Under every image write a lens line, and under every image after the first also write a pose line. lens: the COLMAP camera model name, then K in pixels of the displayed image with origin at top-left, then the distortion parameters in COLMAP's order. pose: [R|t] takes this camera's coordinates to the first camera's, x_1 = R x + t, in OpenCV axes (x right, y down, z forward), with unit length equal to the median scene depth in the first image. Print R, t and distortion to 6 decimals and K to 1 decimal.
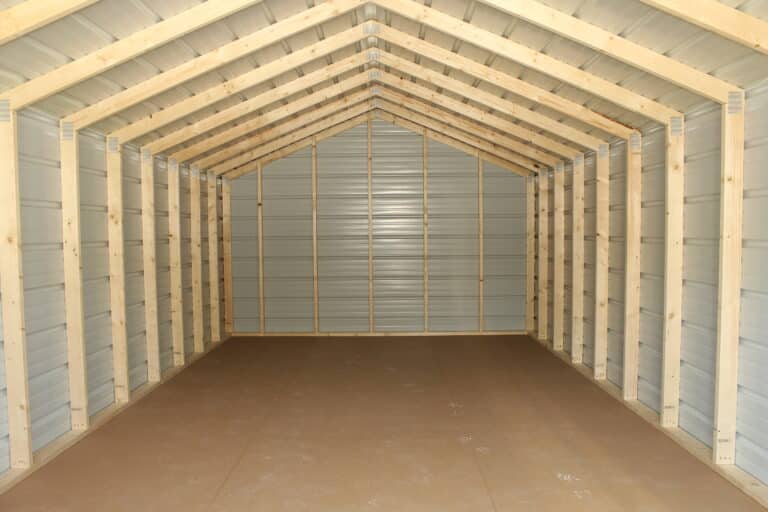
lens RADIAL K [[649.5, 0, 381.6], [0, 649.5, 261.3], [0, 0, 1]] dist [-0.136733, 0.053211]
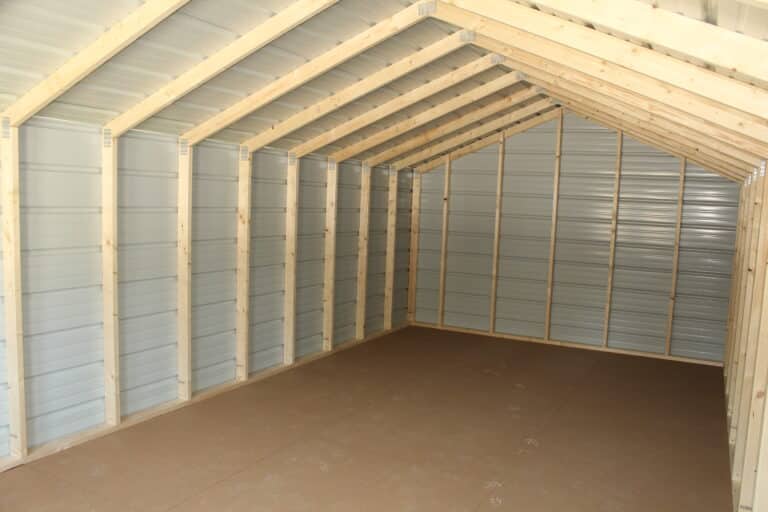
lens RADIAL K [[649.5, 0, 381.3], [0, 649.5, 258.7], [0, 0, 1]] dist [-0.136733, 0.053211]
pose [[0.882145, 0.089514, -0.462394, 0.260255], [-0.069945, 0.995785, 0.059332, -0.063580], [0.465756, -0.019997, 0.884687, 0.074733]]
